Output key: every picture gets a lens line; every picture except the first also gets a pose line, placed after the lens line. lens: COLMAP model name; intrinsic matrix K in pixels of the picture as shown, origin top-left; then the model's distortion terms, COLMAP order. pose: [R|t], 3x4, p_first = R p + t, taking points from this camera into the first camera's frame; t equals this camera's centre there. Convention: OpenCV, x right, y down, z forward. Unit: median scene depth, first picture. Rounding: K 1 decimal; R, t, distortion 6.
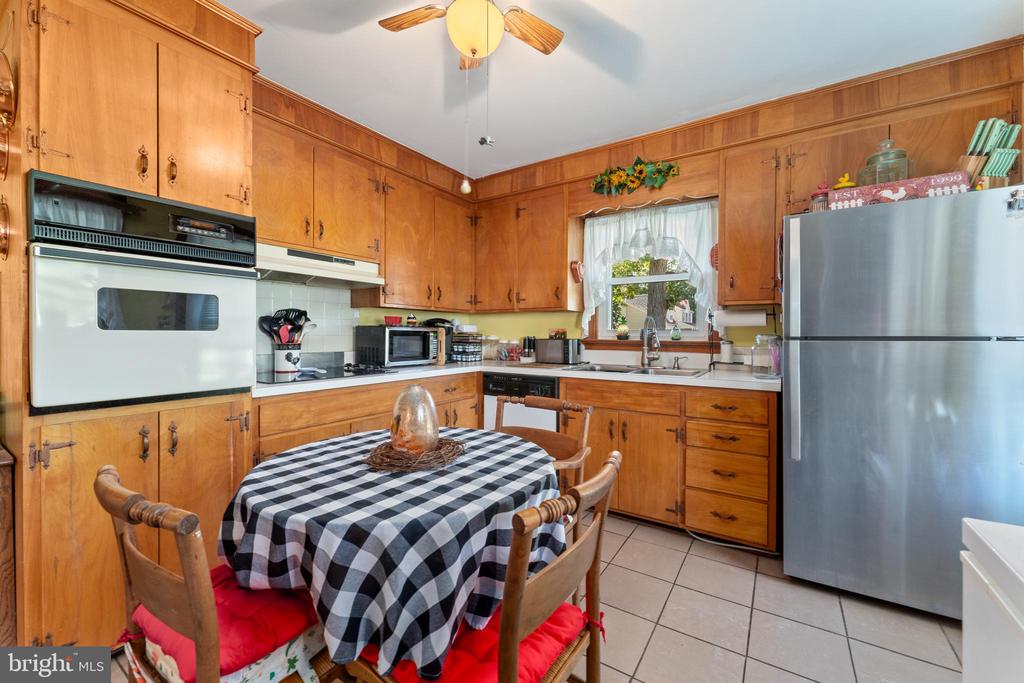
lens RADIAL K [[414.1, 0, 510.2], [0, 414.1, 339.0], [0, 0, 1]] dist [0.001059, -0.000178]
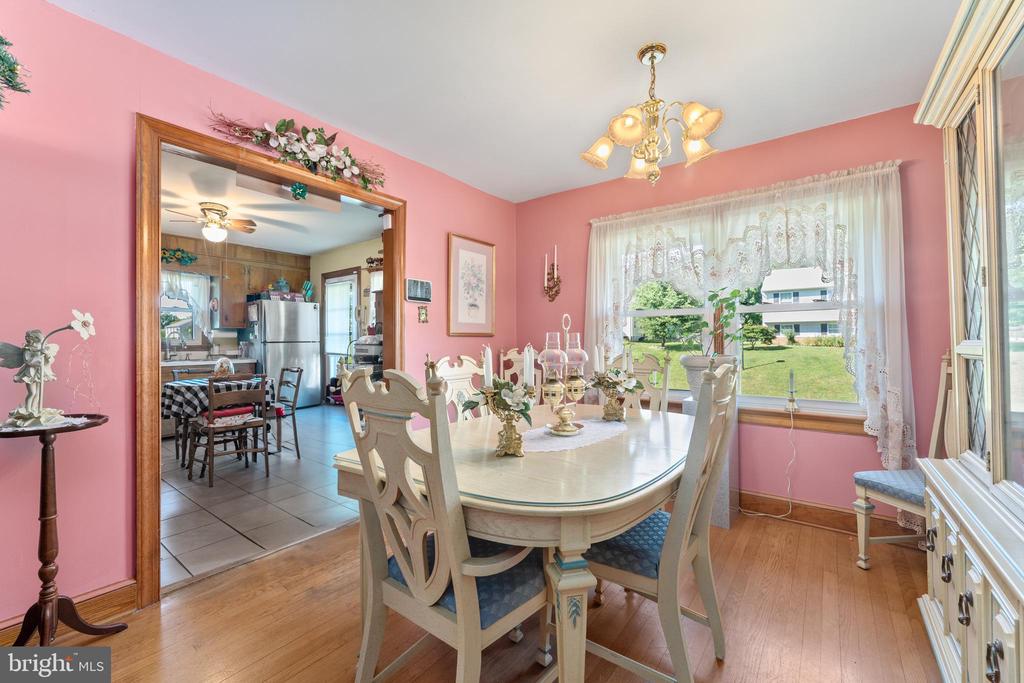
lens RADIAL K [[414.1, 0, 510.1], [0, 414.1, 337.0], [0, 0, 1]] dist [0.001059, -0.000178]
pose [[0.059037, 0.002080, 0.998254, -1.388391], [0.018332, 0.999827, -0.003168, 0.000711], [-0.998087, 0.018487, 0.058989, -0.572962]]
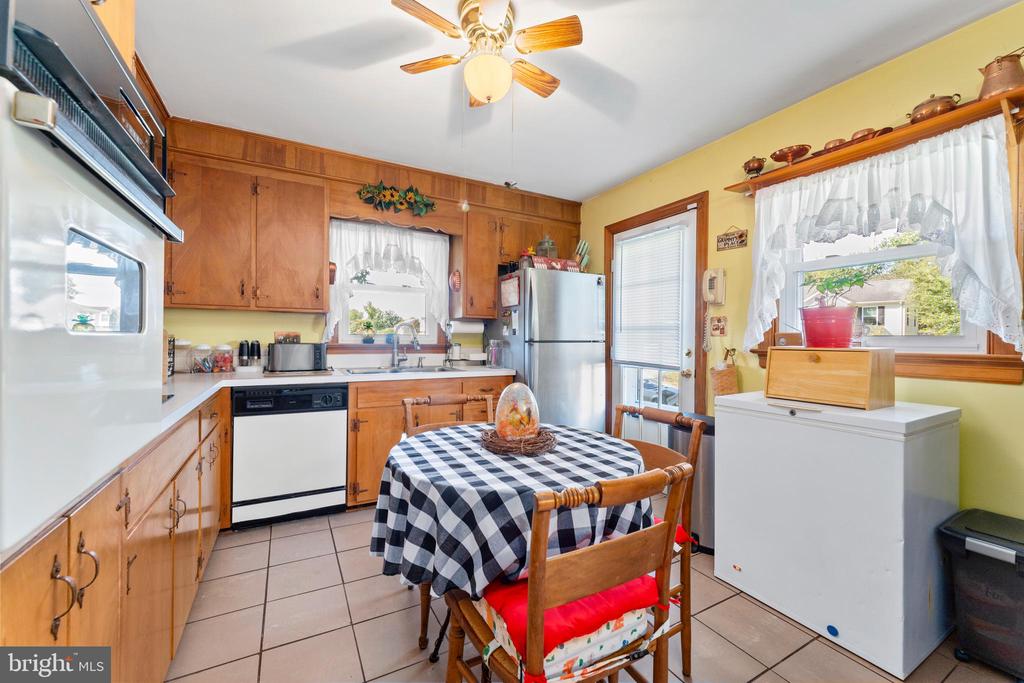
lens RADIAL K [[414.1, 0, 517.0], [0, 414.1, 339.3], [0, 0, 1]] dist [0.001059, -0.000178]
pose [[0.448471, -0.000603, 0.893797, -0.554303], [0.005066, 0.999985, -0.001868, -0.005442], [-0.893783, 0.005366, 0.448467, 0.202536]]
